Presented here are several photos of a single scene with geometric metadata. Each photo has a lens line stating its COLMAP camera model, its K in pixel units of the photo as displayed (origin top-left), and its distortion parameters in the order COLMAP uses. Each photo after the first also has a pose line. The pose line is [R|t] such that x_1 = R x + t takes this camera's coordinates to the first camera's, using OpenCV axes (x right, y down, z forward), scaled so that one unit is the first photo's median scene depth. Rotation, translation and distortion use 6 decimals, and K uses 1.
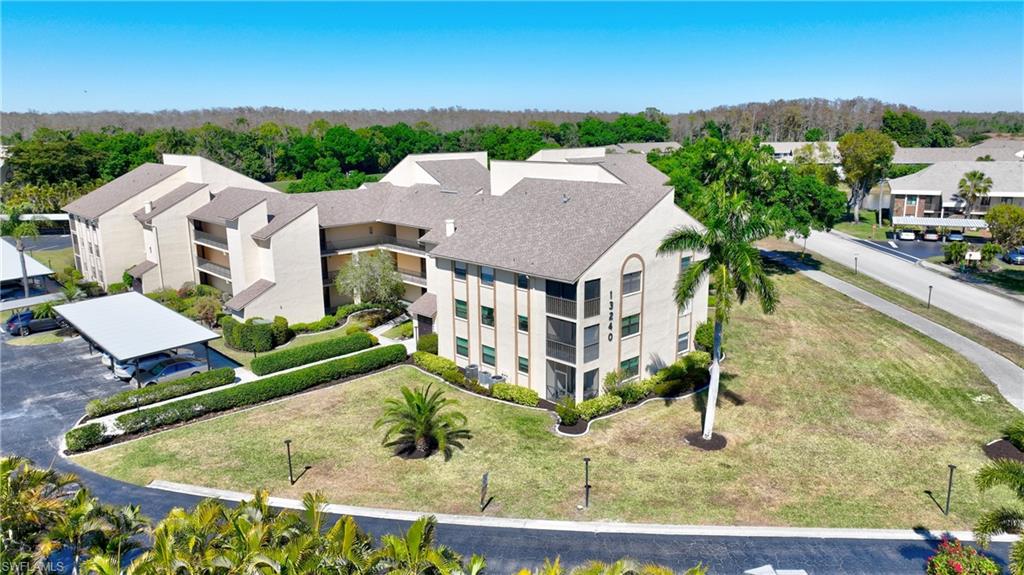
lens RADIAL K [[712.6, 0, 512.0], [0, 712.6, 287.5], [0, 0, 1]] dist [0.003245, 0.004440]
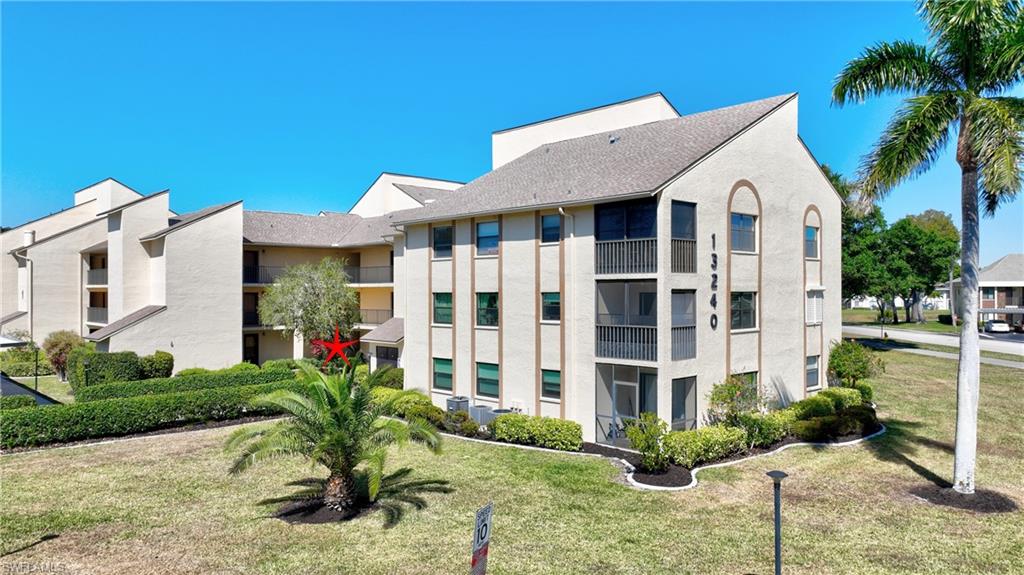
lens RADIAL K [[712.6, 0, 512.0], [0, 712.6, 287.5], [0, 0, 1]] dist [0.003245, 0.004440]
pose [[0.999938, 0.009104, 0.006415, -0.019104], [-0.007409, 0.973838, -0.227124, 0.166575], [-0.008315, 0.227062, 0.973845, 0.460330]]
